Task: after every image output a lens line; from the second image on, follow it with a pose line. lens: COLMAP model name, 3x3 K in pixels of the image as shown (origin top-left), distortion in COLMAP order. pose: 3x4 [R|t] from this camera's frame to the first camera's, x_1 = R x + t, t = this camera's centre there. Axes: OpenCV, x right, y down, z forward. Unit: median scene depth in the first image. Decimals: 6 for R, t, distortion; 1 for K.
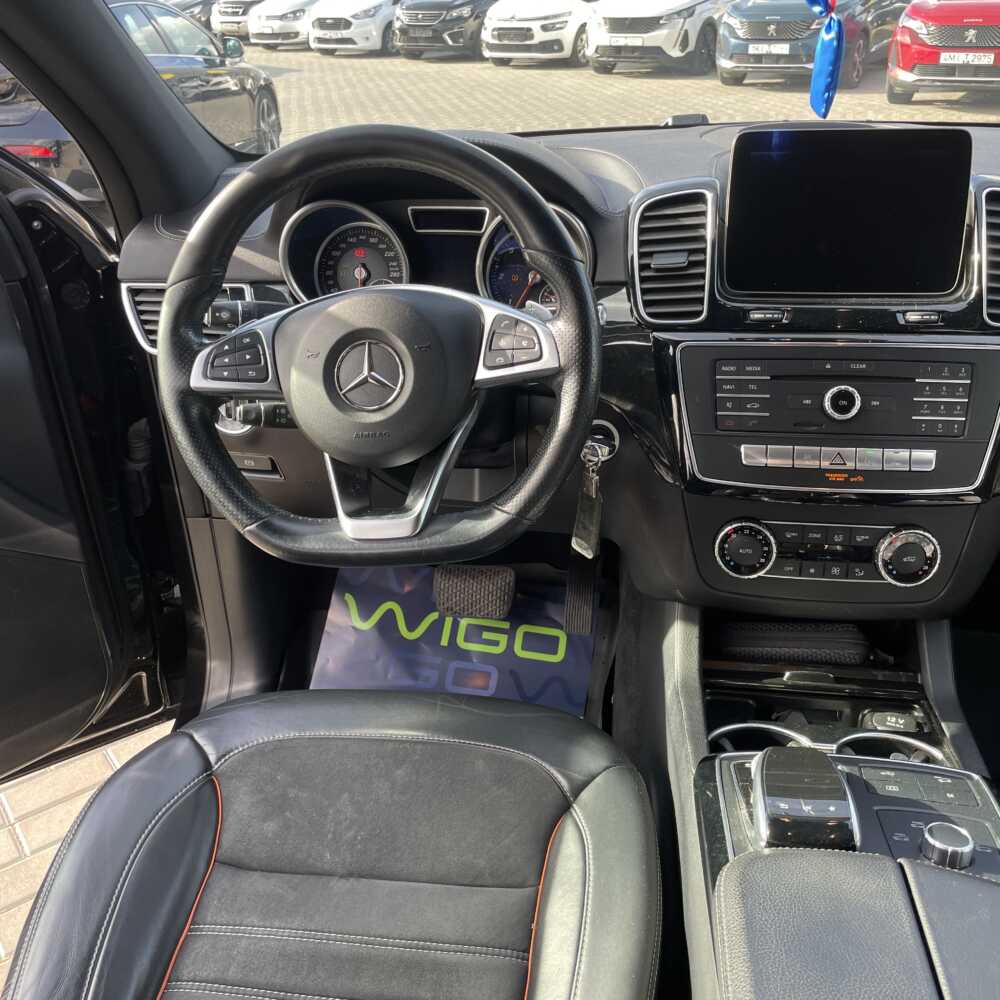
lens RADIAL K [[1003.3, 0, 514.4], [0, 1003.3, 510.7], [0, 0, 1]] dist [0.082105, -0.096214]
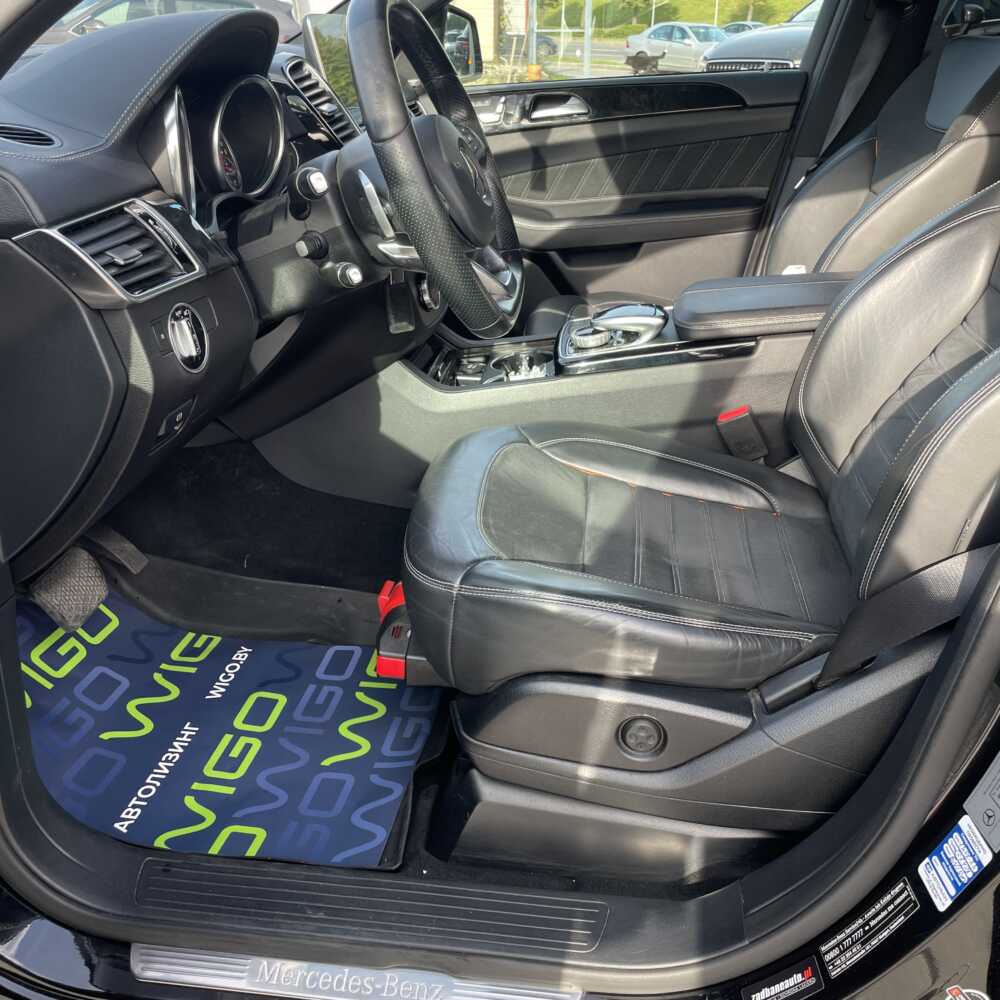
lens RADIAL K [[1020.3, 0, 478.0], [0, 1020.3, 498.6], [0, 0, 1]] dist [0.065884, -0.086827]
pose [[-0.019517, -0.394032, 0.918890, -1.237515], [0.454623, 0.815058, 0.359164, -0.212547], [-0.890470, 0.424758, 0.163228, 0.766065]]
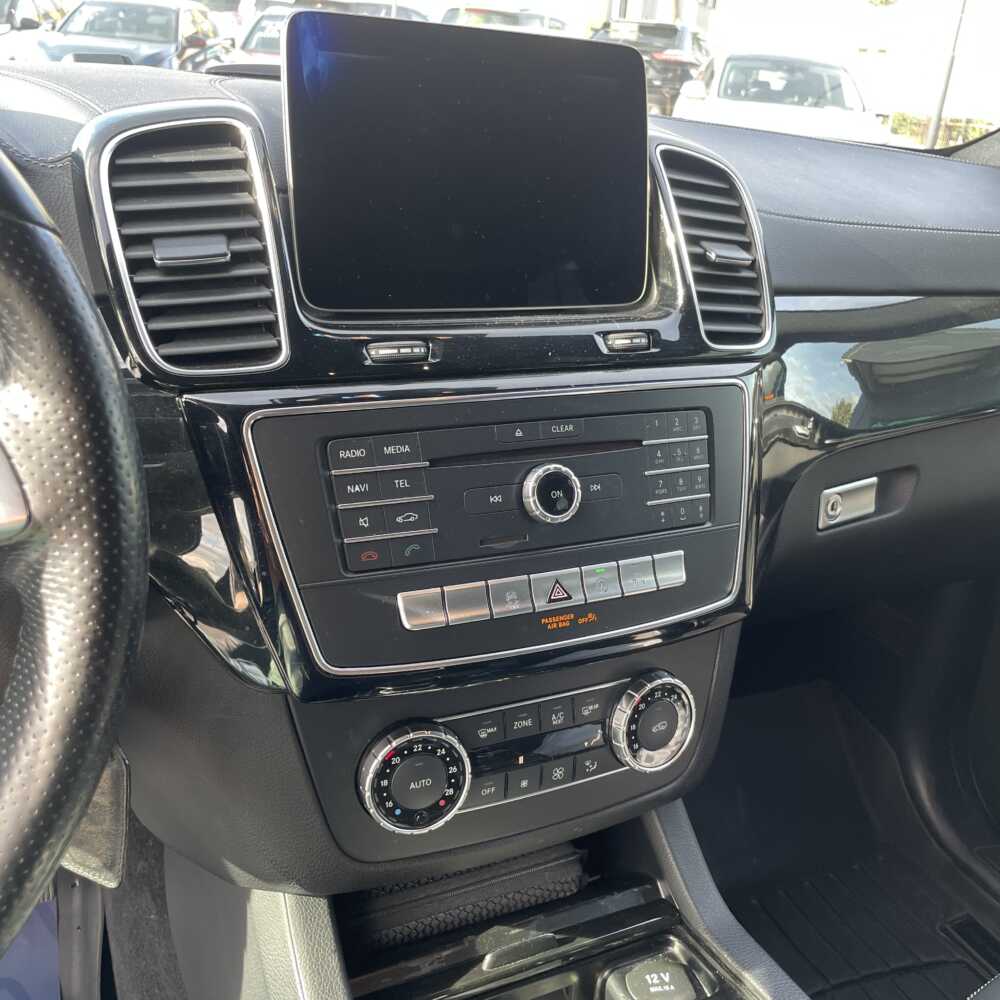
lens RADIAL K [[1008.1, 0, 500.0], [0, 1008.1, 500.0], [0, 0, 1]] dist [0.090627, -0.122641]
pose [[0.827391, -0.131853, 0.545930, -0.010454], [0.163362, 0.986522, -0.009321, -0.091347], [-0.537343, 0.096897, 0.837779, 0.478657]]
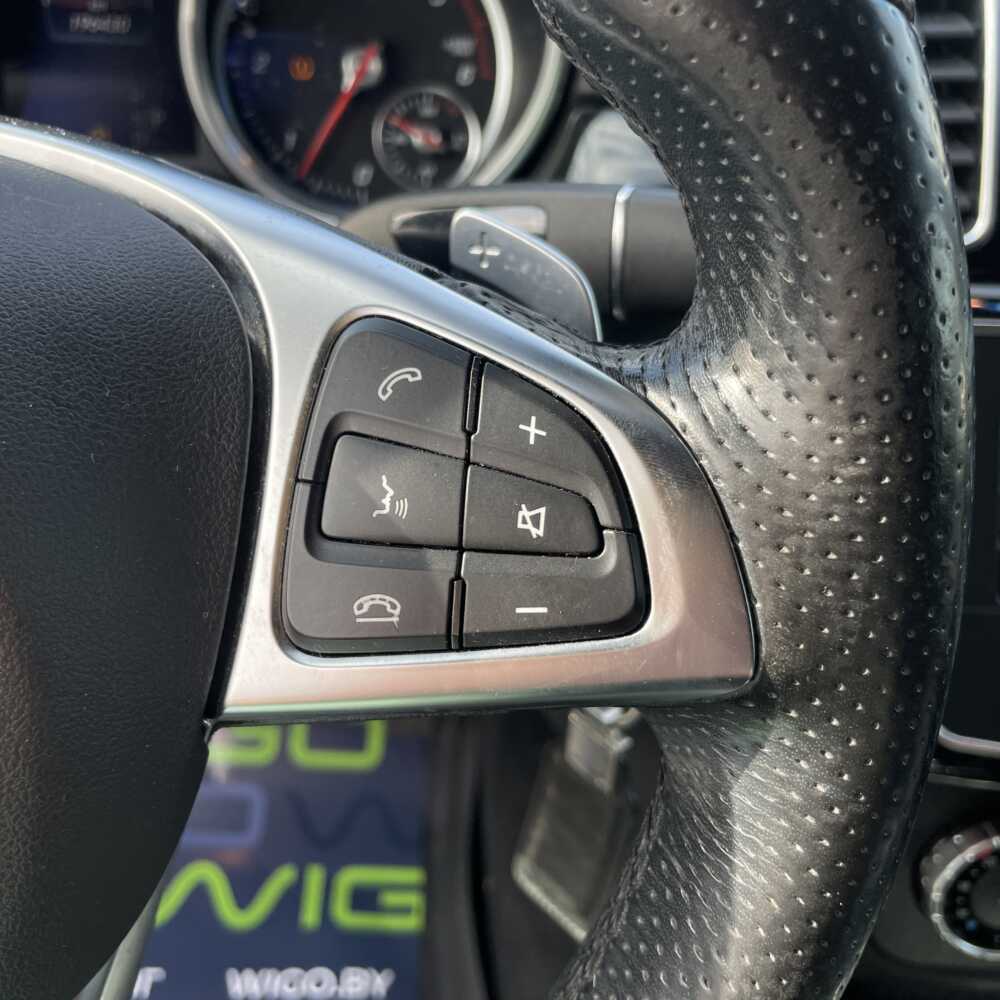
lens RADIAL K [[1044.7, 0, 477.7], [0, 1044.7, 498.4], [0, 0, 1]] dist [0.009641, -0.003516]
pose [[0.974951, -0.056531, 0.215115, -0.027643], [0.020651, 0.985990, 0.165519, -0.155889], [-0.221458, -0.156930, 0.962460, 0.665990]]
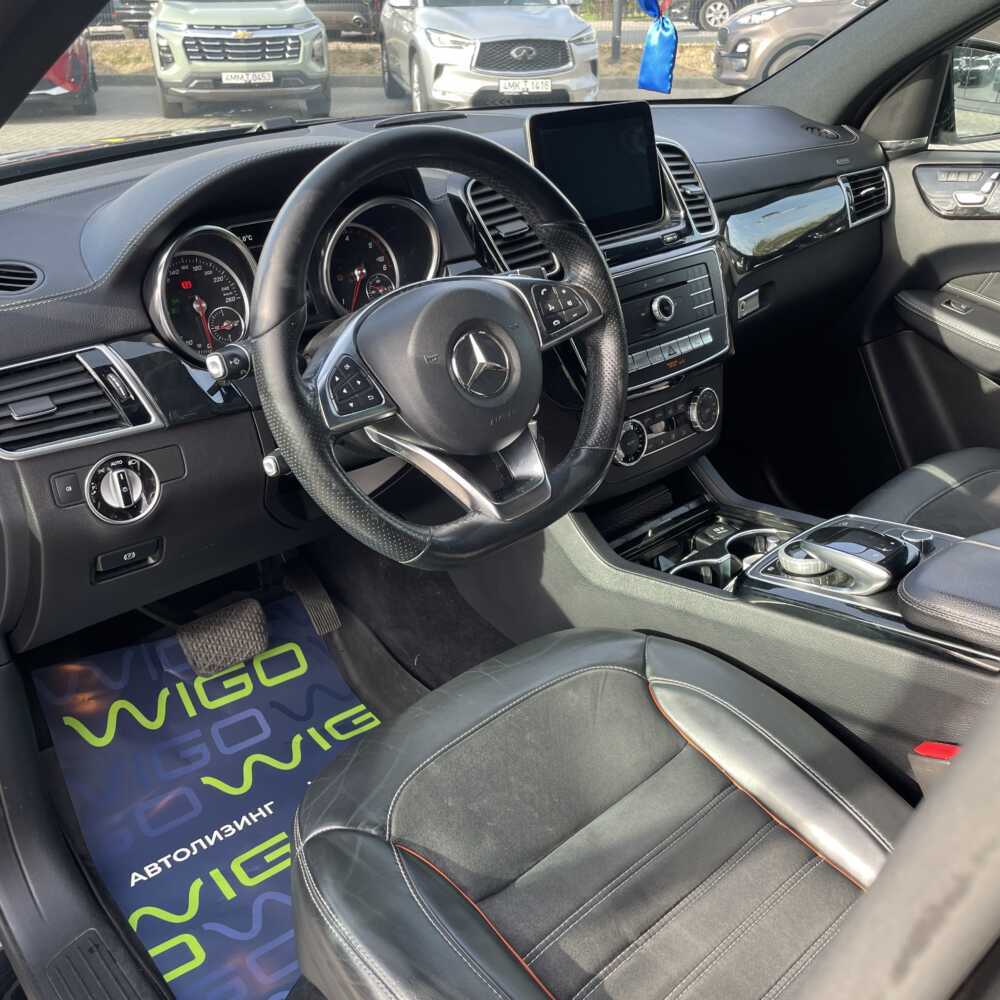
lens RADIAL K [[1009.8, 0, 468.8], [0, 1009.8, 496.2], [0, 0, 1]] dist [0.128518, -0.197675]
pose [[0.651242, -0.327857, 0.684393, -0.739024], [0.348276, 0.930398, 0.114300, -0.105928], [-0.674231, 0.163921, 0.720099, 0.225452]]
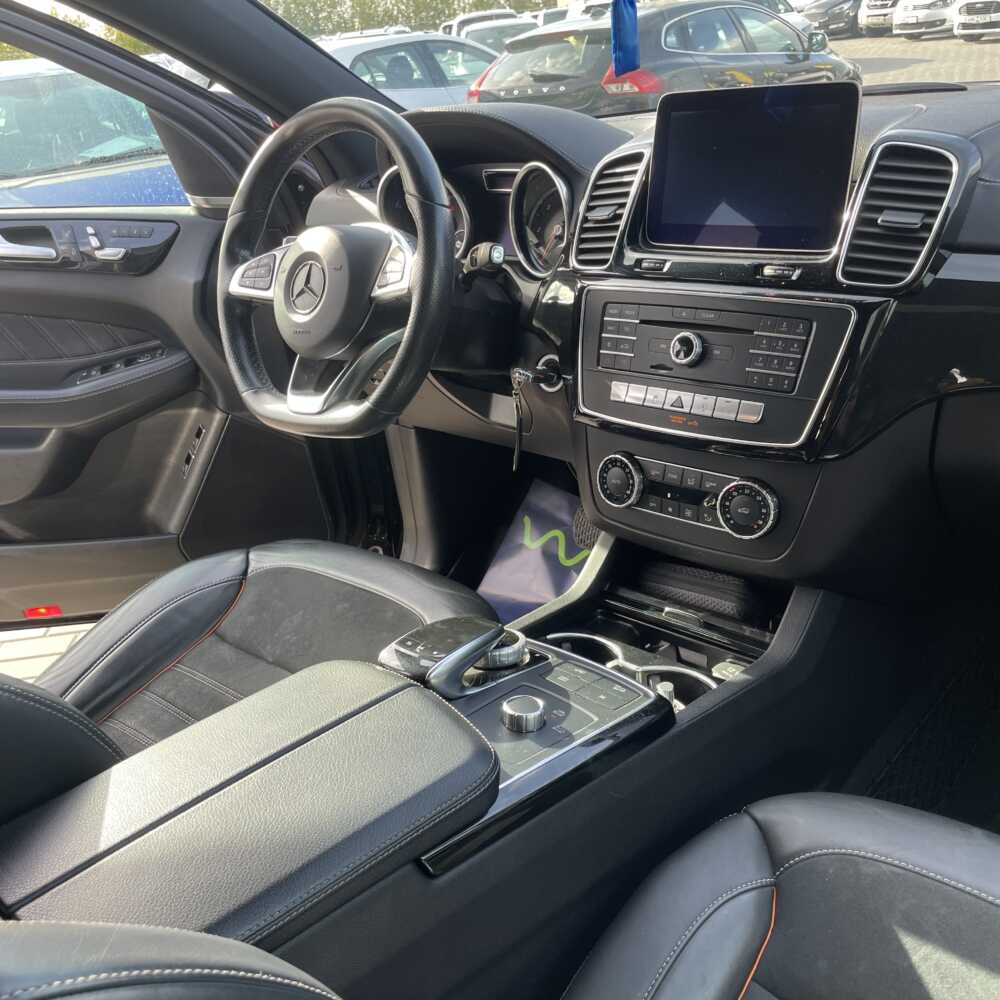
lens RADIAL K [[1008.1, 0, 500.0], [0, 1008.1, 500.0], [0, 0, 1]] dist [0.090627, -0.122641]
pose [[0.826250, 0.168131, -0.537627, 0.674696], [-0.172774, 0.984056, 0.042214, 0.033652], [0.536153, 0.058009, 0.842125, 0.010709]]
